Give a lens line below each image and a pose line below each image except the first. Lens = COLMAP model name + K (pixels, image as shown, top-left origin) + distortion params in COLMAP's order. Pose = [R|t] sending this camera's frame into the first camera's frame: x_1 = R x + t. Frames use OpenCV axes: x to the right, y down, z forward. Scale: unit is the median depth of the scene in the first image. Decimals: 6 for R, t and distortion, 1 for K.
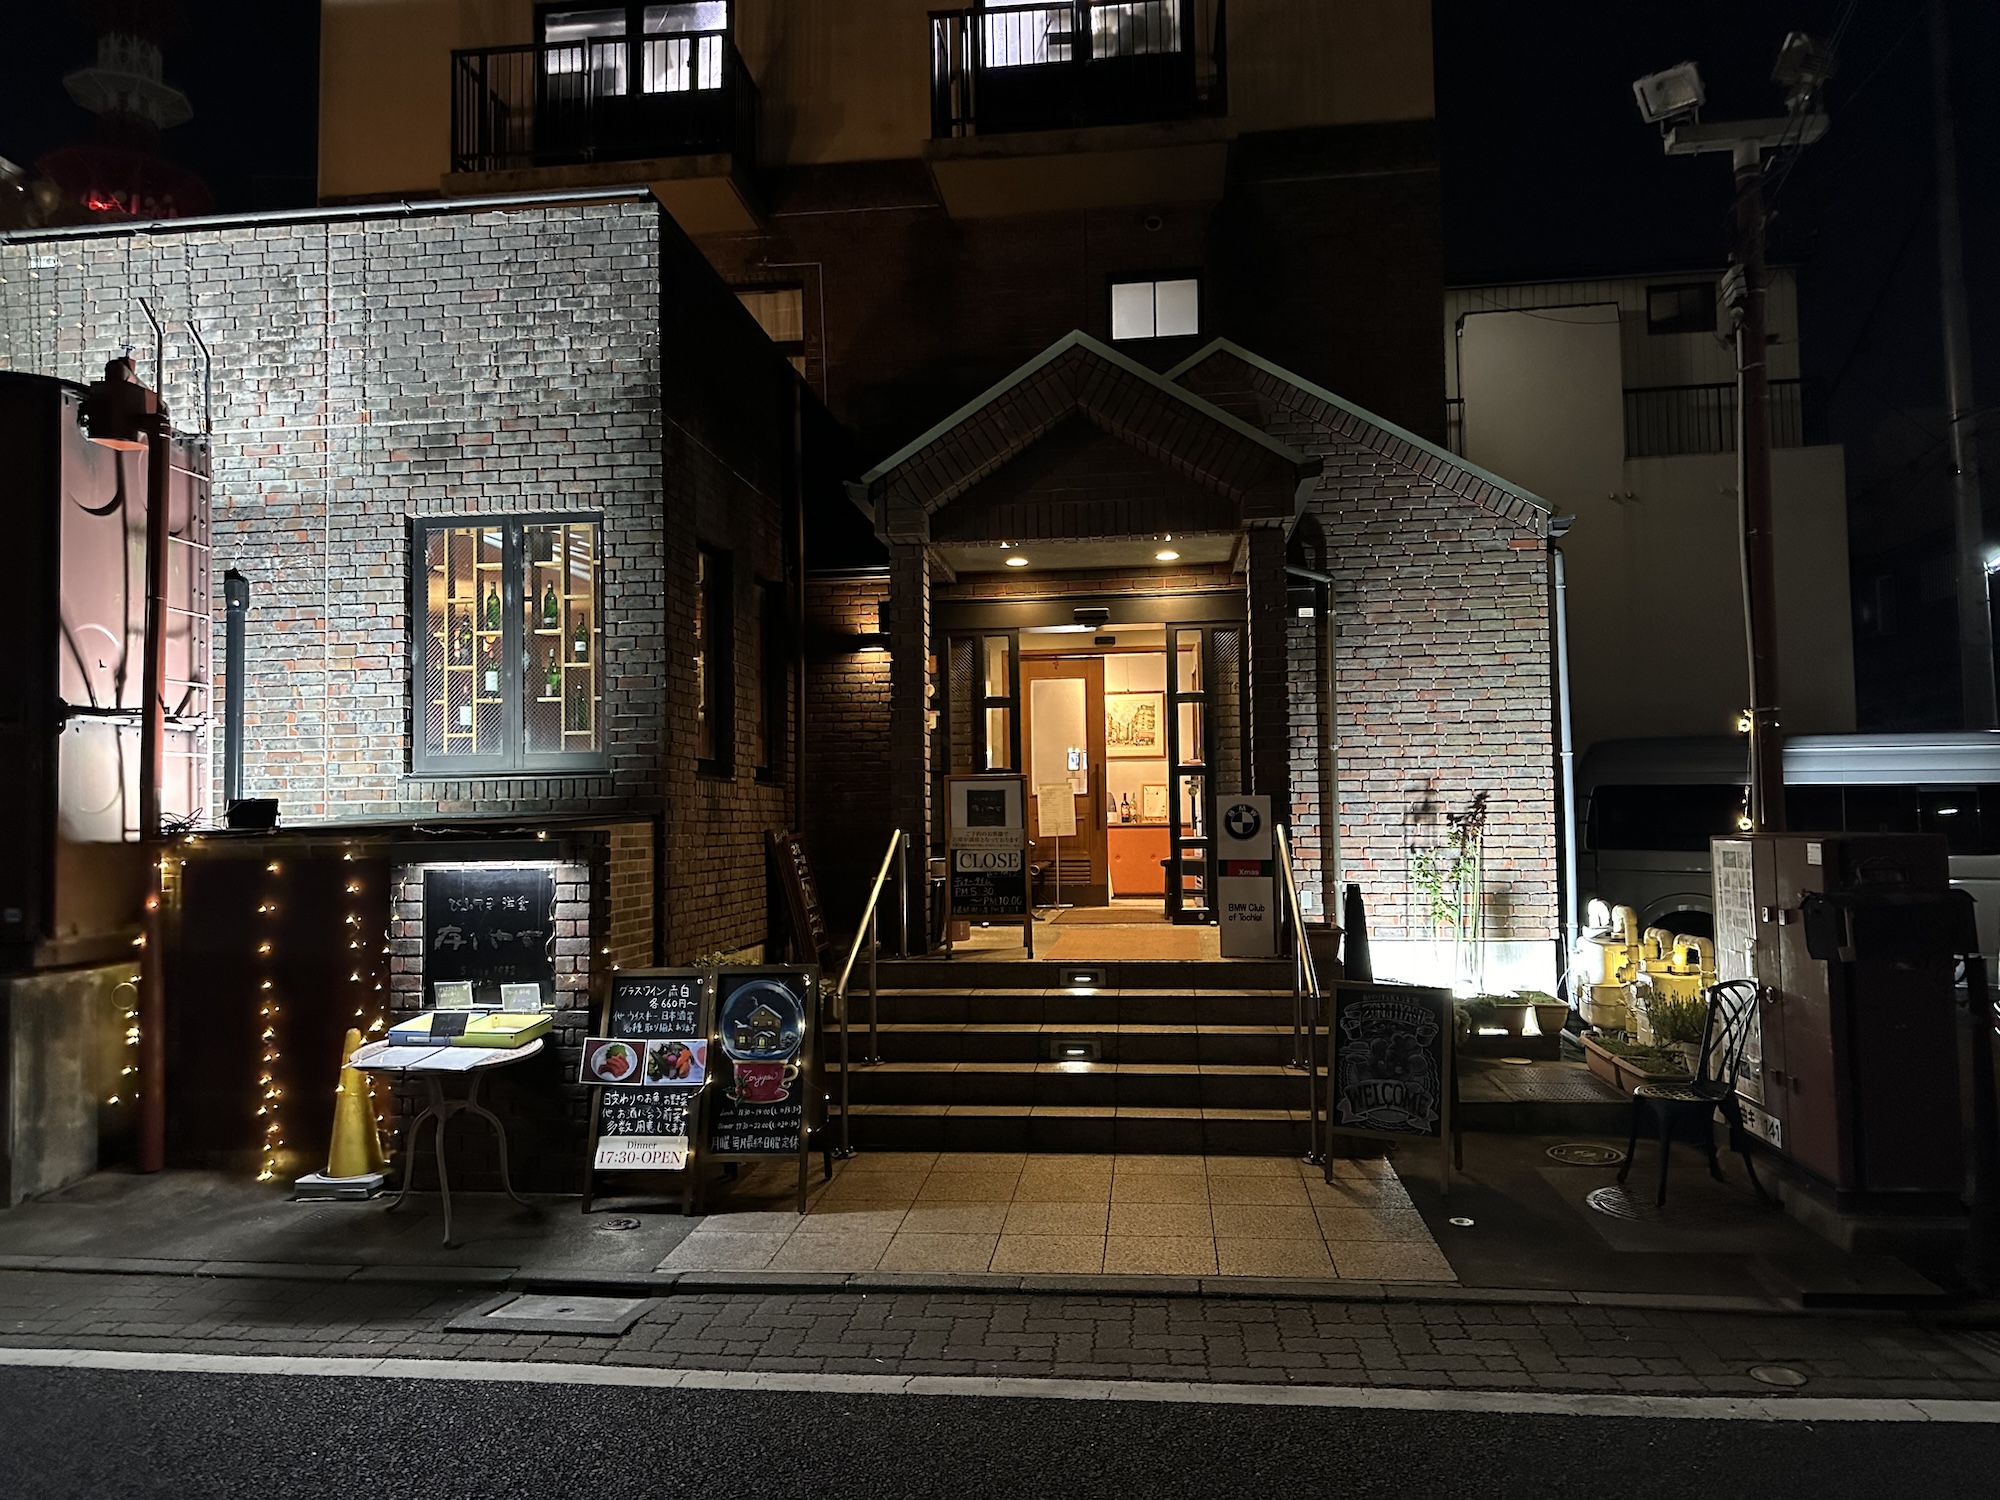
lens RADIAL K [[1312.9, 0, 1000.0], [0, 1312.9, 750.0], [0, 0, 1]] dist [0.111978, -0.001754]
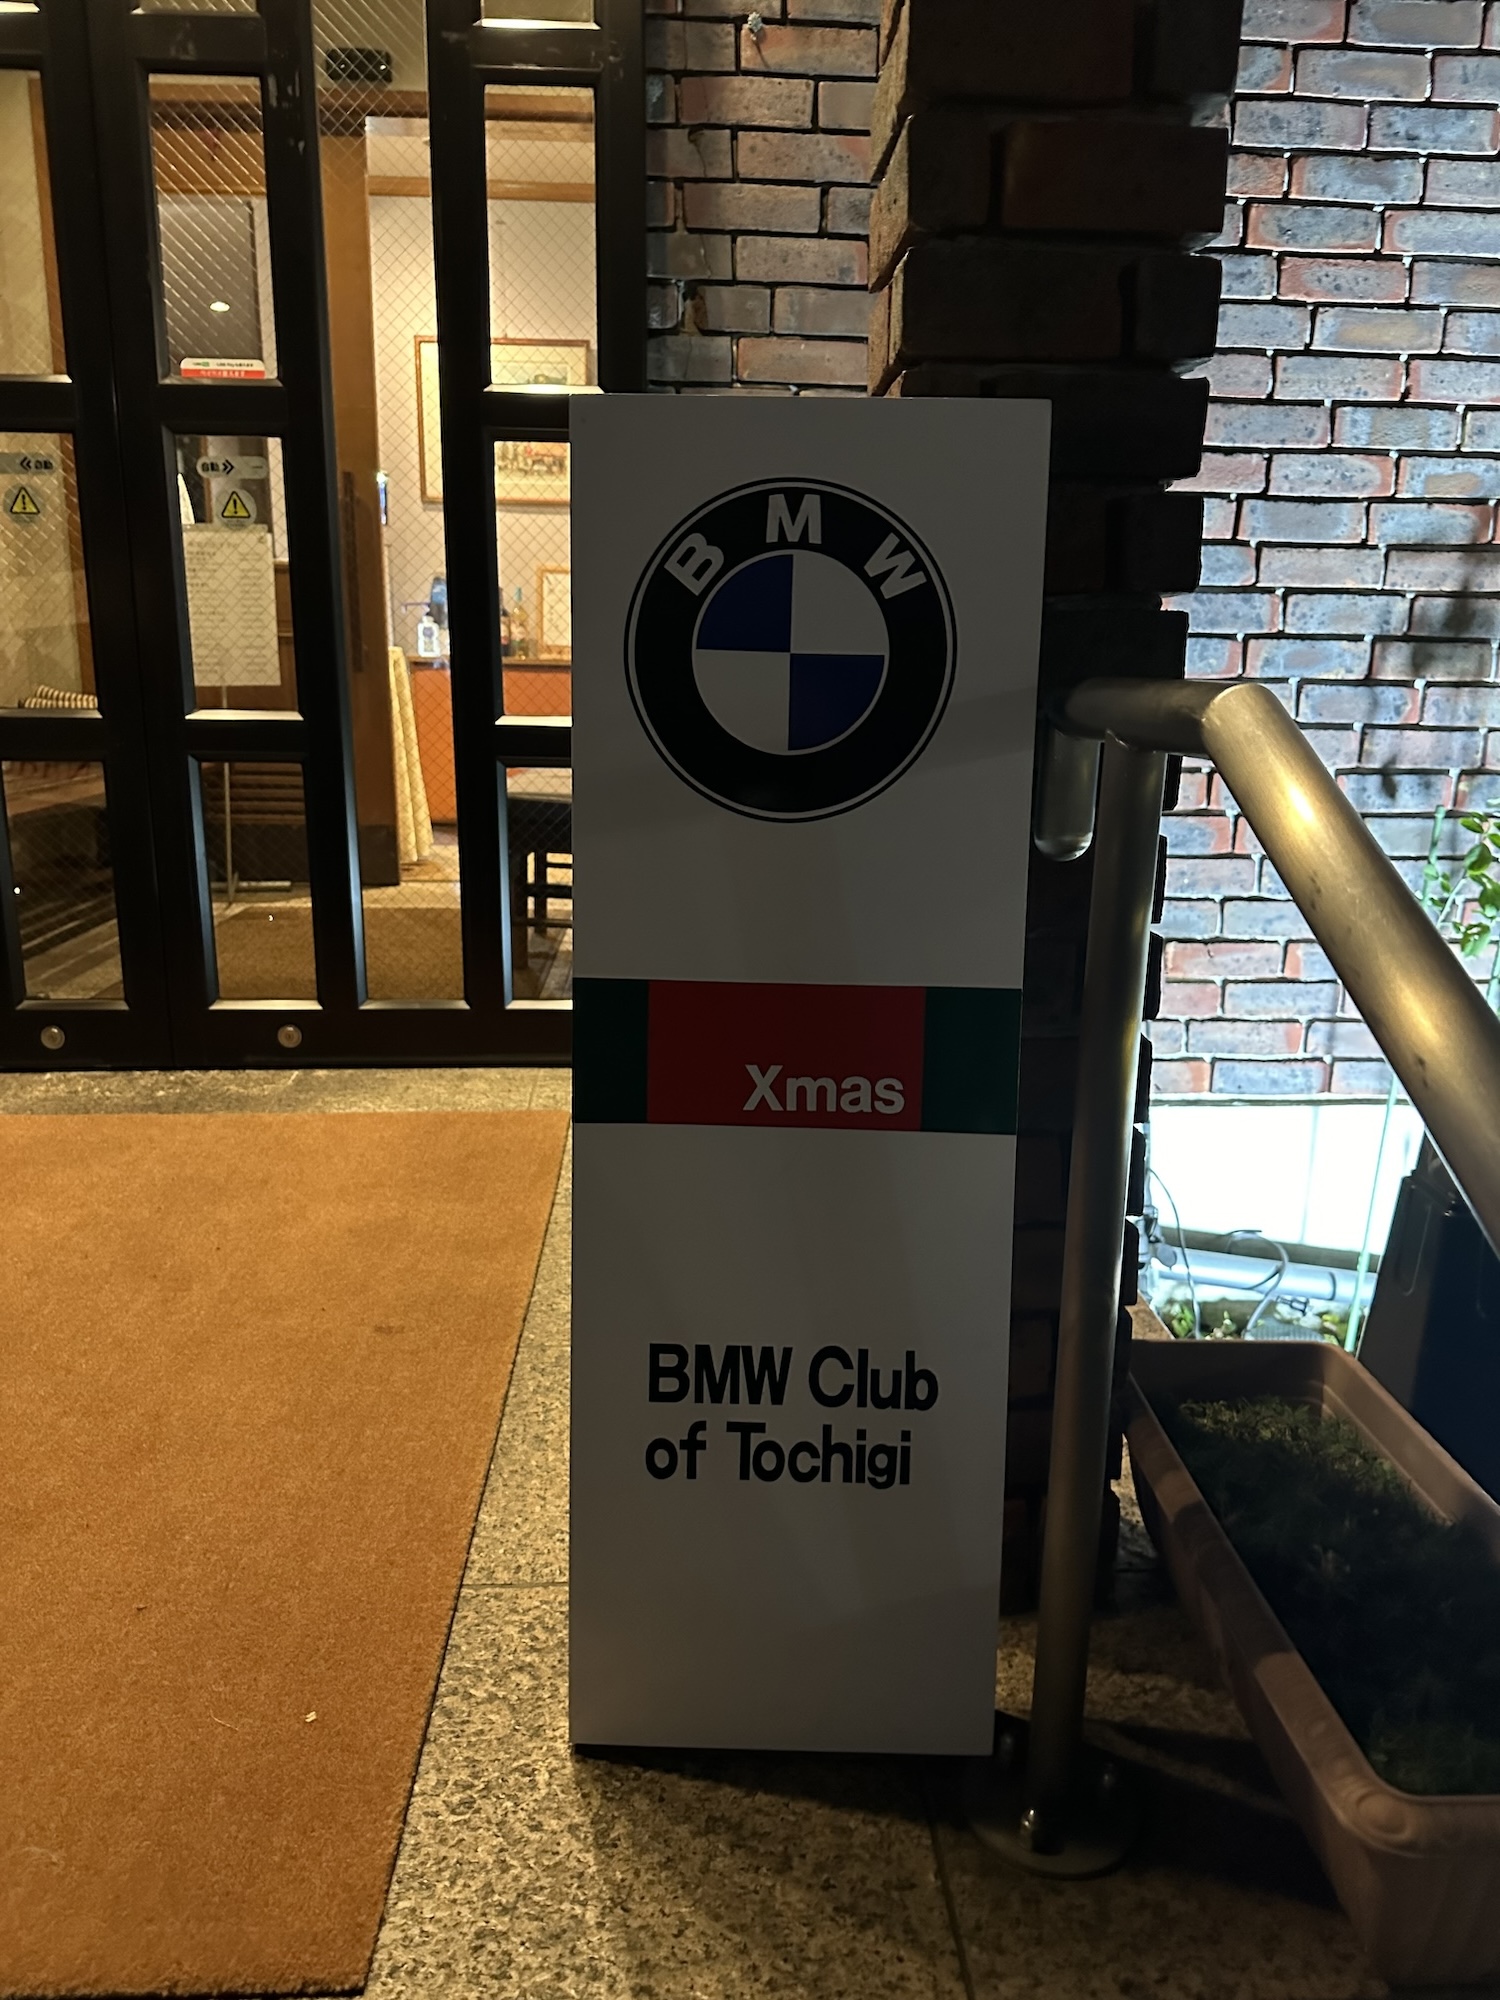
lens RADIAL K [[1444.6, 0, 750.0], [0, 1444.6, 1000.0], [0, 0, 1]] dist [-0.008184, -0.004786]
pose [[0.982760, -0.014651, 0.184307, 0.133606], [-0.038352, 0.959019, 0.280733, 0.041552], [-0.180867, -0.282962, 0.941924, 0.744111]]
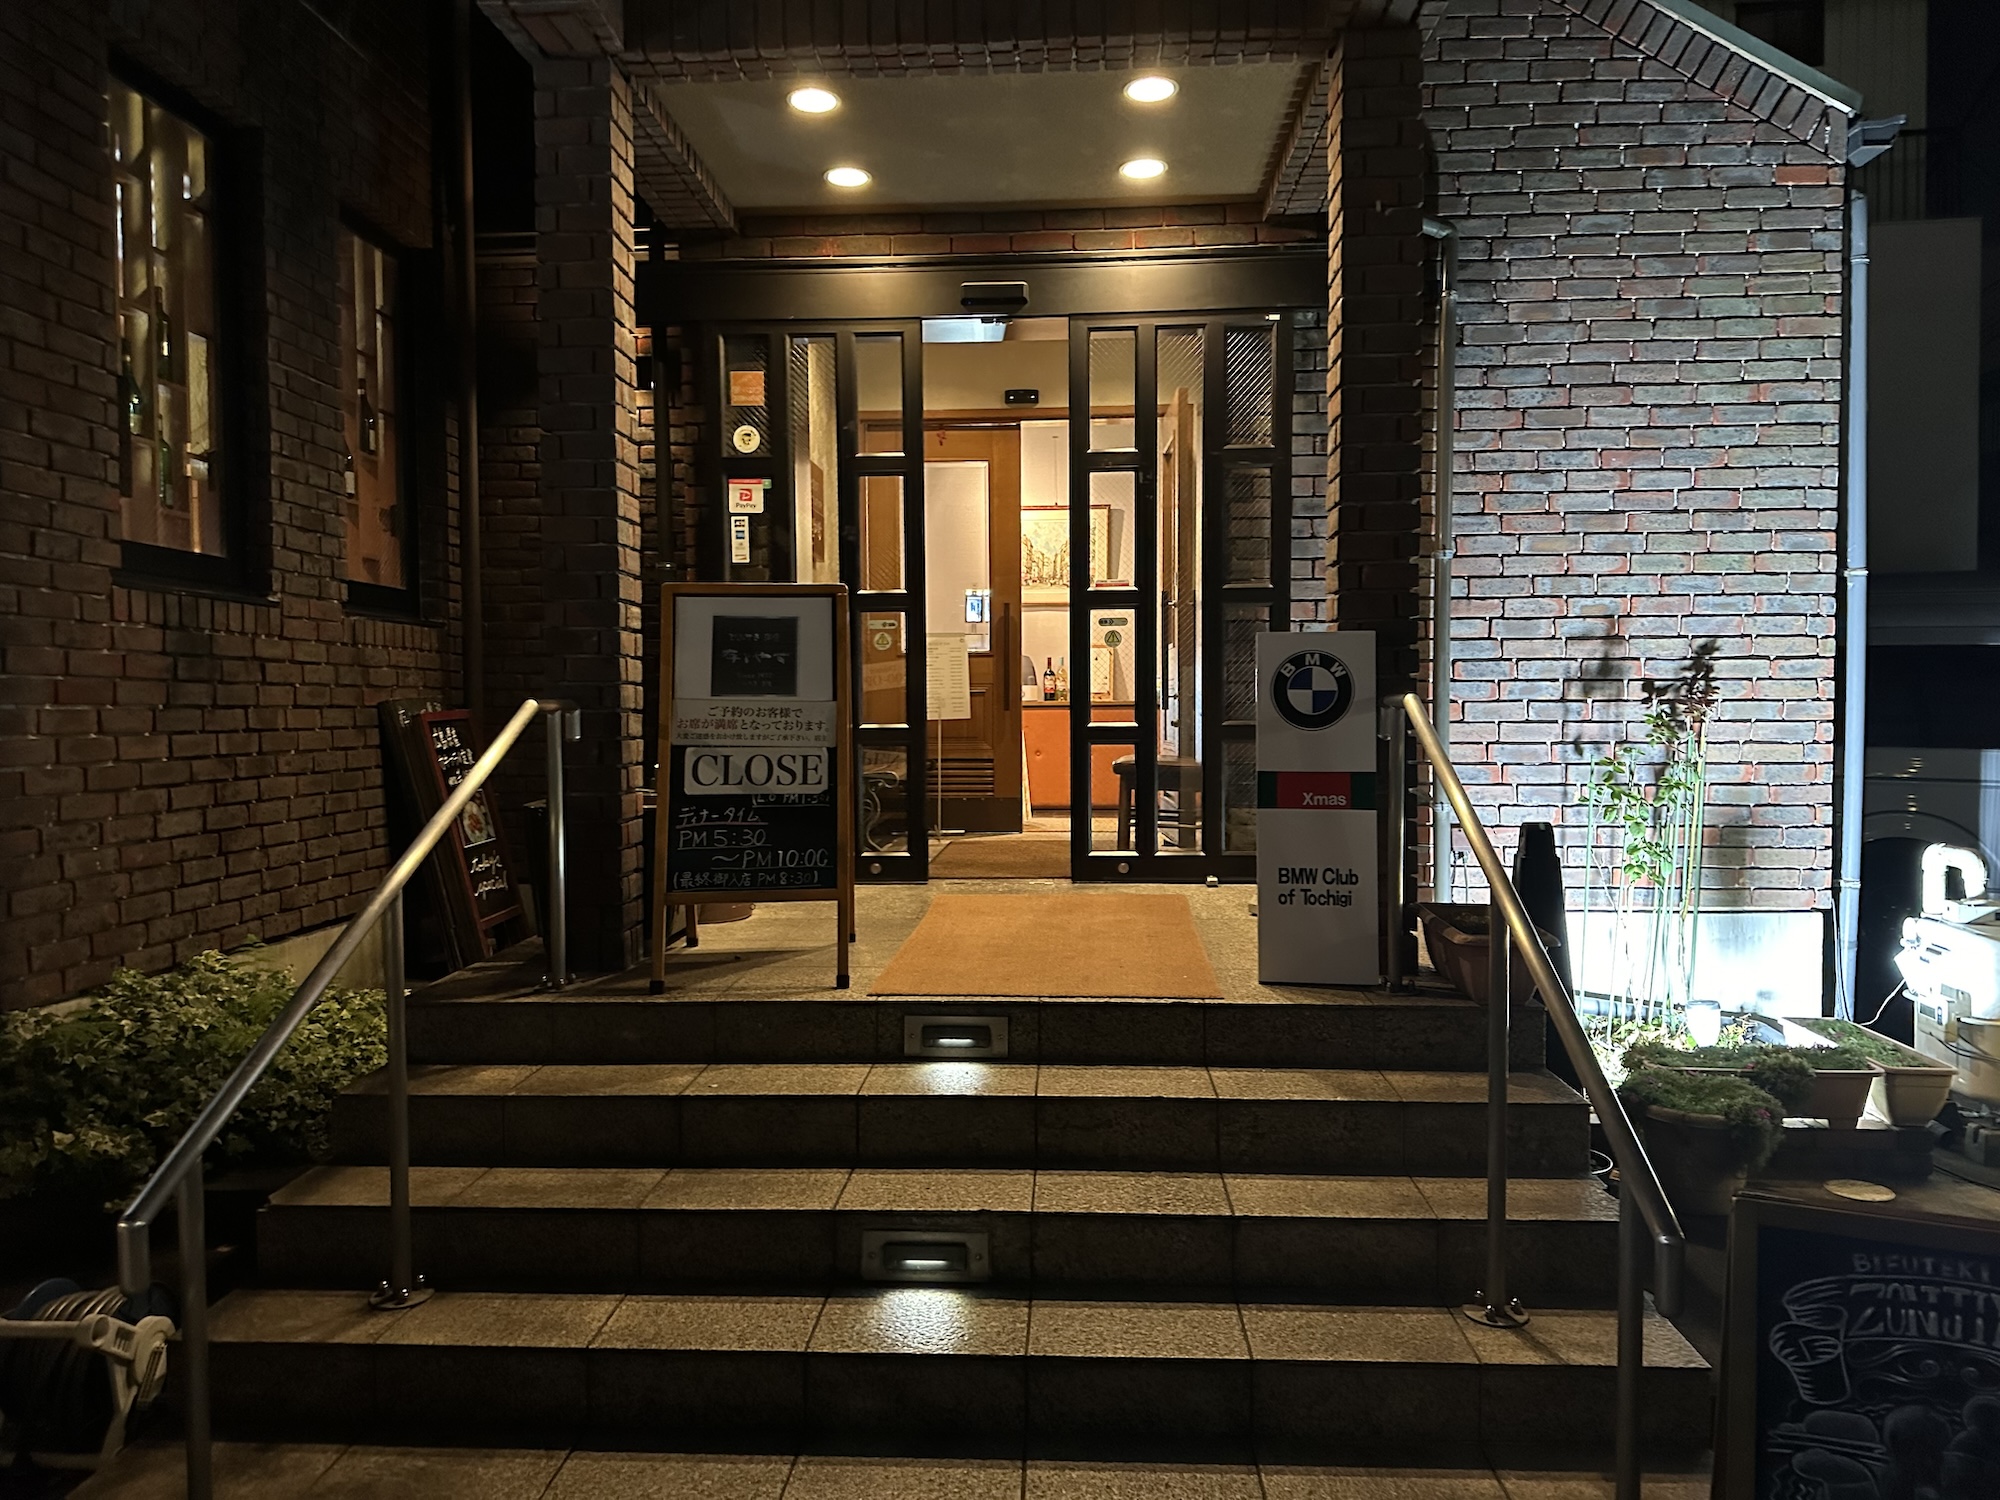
lens RADIAL K [[1410.5, 0, 1000.0], [0, 1410.5, 750.0], [0, 0, 1]] dist [0.011235, -0.014522]
pose [[0.997988, 0.006168, 0.063097, 0.038810], [-0.011589, 0.996235, 0.085915, 0.029678], [-0.062330, -0.086474, 0.994302, 0.442077]]
